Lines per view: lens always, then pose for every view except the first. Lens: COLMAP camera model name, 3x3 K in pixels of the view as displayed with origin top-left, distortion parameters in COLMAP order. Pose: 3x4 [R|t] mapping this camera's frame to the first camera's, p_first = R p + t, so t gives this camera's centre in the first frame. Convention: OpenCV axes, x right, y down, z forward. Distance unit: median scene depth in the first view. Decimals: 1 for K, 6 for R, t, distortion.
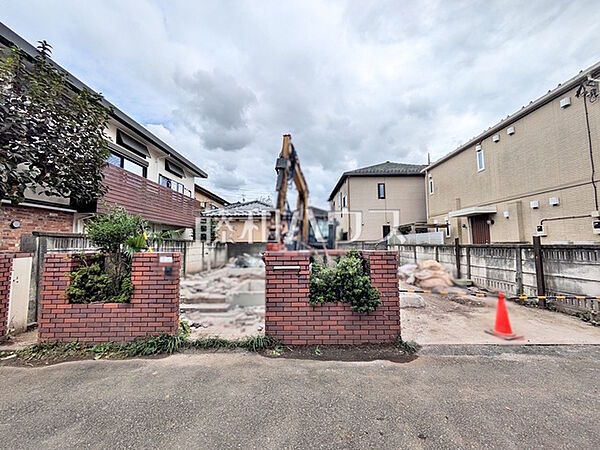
lens RADIAL K [[236.7, 0, 300.0], [0, 236.7, 225.0], [0, 0, 1]] dist [-0.002311, 0.002393]
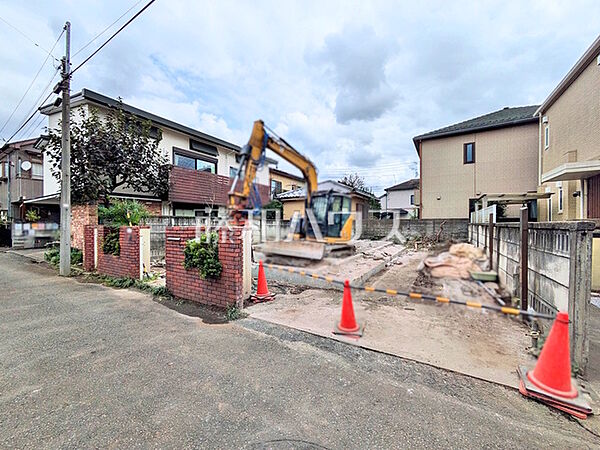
lens RADIAL K [[236.7, 0, 300.0], [0, 236.7, 225.0], [0, 0, 1]] dist [-0.002311, 0.002393]
pose [[0.858673, 0.008711, -0.512450, 0.811417], [0.036831, 0.996222, 0.078649, 0.017873], [0.511199, -0.086408, 0.855108, 0.164870]]
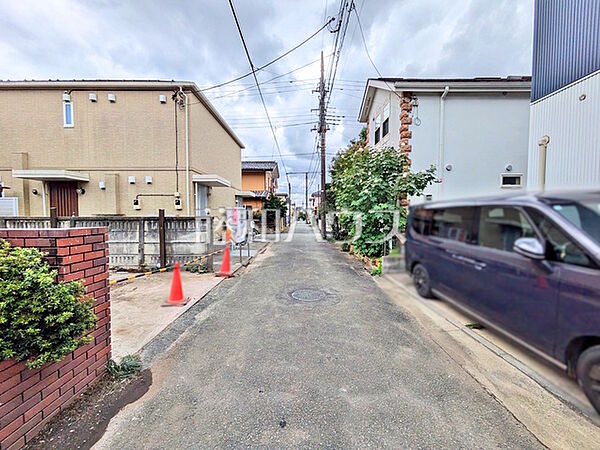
lens RADIAL K [[236.7, 0, 300.0], [0, 236.7, 225.0], [0, 0, 1]] dist [-0.002311, 0.002393]
pose [[-0.005805, -0.032772, 0.999446, -0.130307], [-0.080943, 0.996199, 0.032195, 0.031737], [-0.996702, -0.080711, -0.008435, 0.348651]]
